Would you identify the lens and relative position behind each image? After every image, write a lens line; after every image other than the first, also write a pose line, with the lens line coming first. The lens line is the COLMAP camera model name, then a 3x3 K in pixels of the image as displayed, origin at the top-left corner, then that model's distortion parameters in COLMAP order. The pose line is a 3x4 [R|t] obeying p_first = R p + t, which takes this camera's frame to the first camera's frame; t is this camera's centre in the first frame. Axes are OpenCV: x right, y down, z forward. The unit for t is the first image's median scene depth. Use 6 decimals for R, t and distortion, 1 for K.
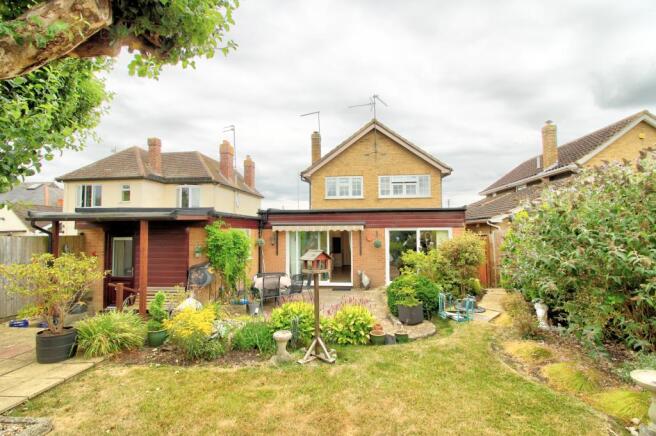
lens RADIAL K [[306.6, 0, 328.4], [0, 306.6, 214.8], [0, 0, 1]] dist [-0.016559, -0.000360]
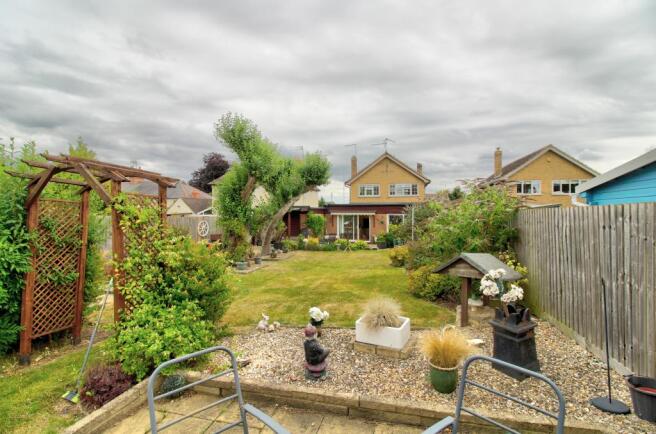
lens RADIAL K [[306.6, 0, 328.4], [0, 306.6, 213.8], [0, 0, 1]] dist [-0.016559, -0.000360]
pose [[0.988931, 0.007374, -0.148196, 0.102340], [0.000729, 0.998511, 0.054551, -0.063908], [0.148377, -0.054056, 0.987452, -0.983374]]
